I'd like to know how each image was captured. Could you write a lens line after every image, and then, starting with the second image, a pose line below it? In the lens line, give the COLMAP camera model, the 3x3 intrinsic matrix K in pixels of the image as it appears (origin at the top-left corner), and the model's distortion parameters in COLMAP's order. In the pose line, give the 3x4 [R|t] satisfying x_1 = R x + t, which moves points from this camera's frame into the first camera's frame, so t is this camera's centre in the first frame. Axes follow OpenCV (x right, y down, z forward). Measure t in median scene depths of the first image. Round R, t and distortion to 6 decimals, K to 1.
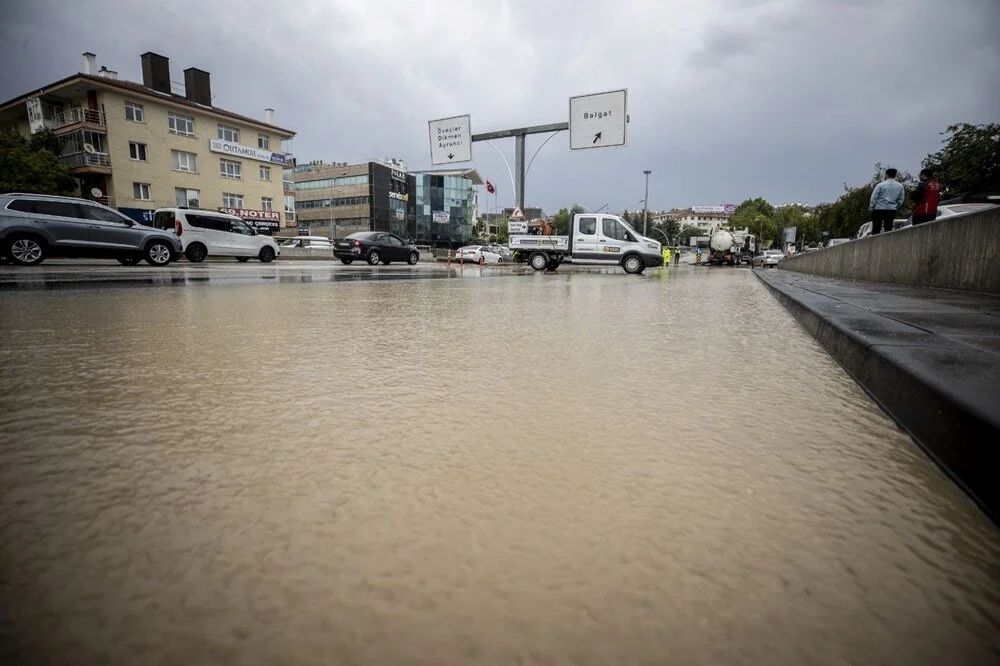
lens RADIAL K [[467.9, 0, 500.0], [0, 467.9, 333.0], [0, 0, 1]] dist [-0.001484, 0.000386]
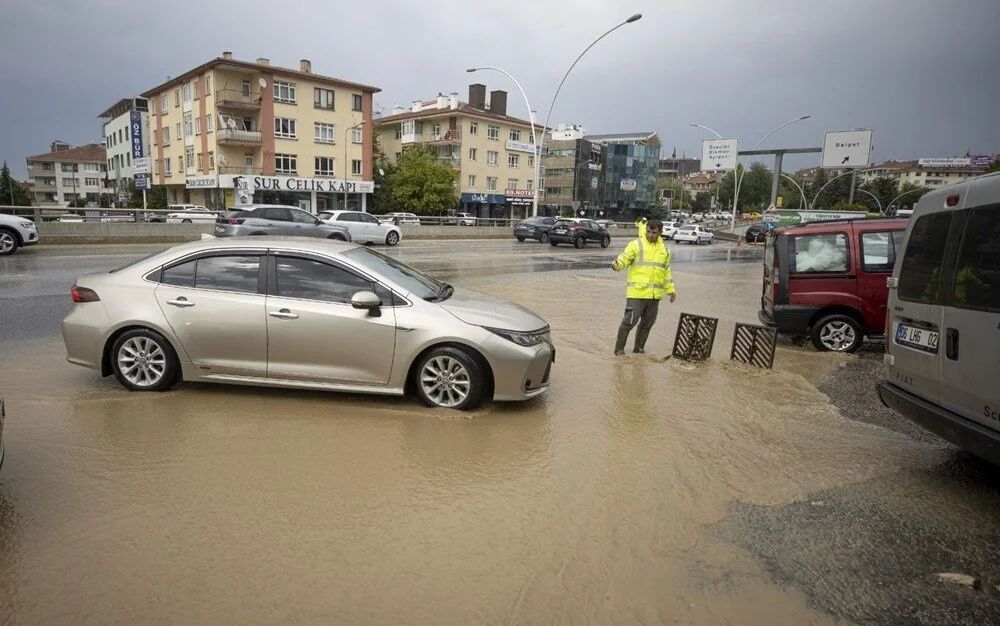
lens RADIAL K [[548.9, 0, 440.2], [0, 548.9, 312.6], [0, 0, 1]] dist [-0.000414, -0.000789]
pose [[0.949487, 0.080188, -0.303387, -0.246762], [-0.073450, 0.996734, 0.033574, 0.053263], [0.305088, -0.009594, 0.952276, -0.579786]]
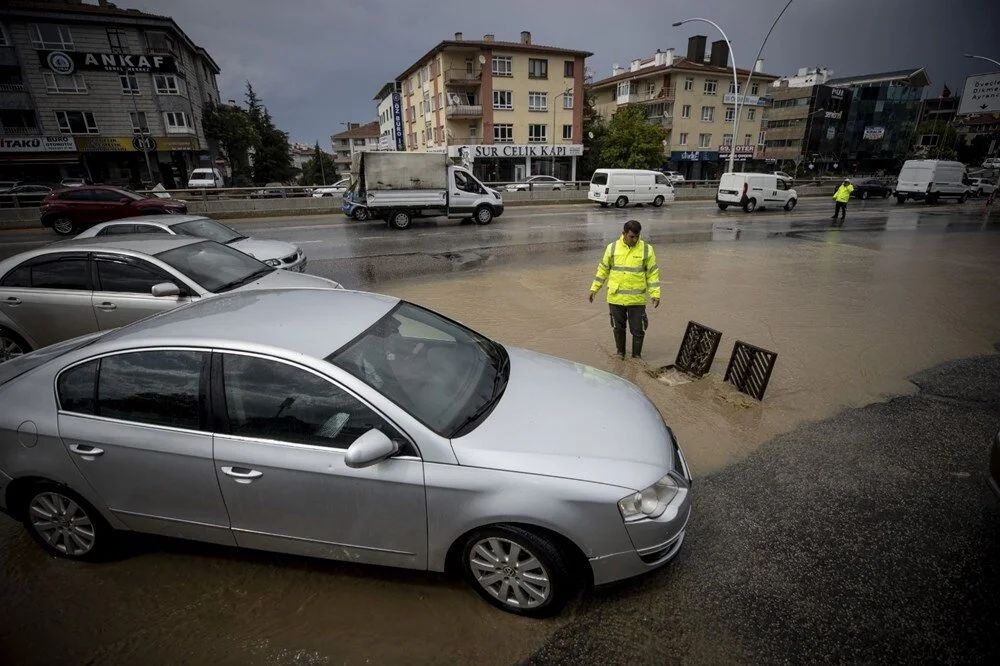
lens RADIAL K [[467.9, 0, 500.0], [0, 467.9, 333.0], [0, 0, 1]] dist [-0.001484, 0.000386]
pose [[0.794517, 0.200097, -0.573327, -0.195331], [-0.090072, 0.972539, 0.214605, 0.033741], [0.600524, -0.118867, 0.790722, -0.535245]]
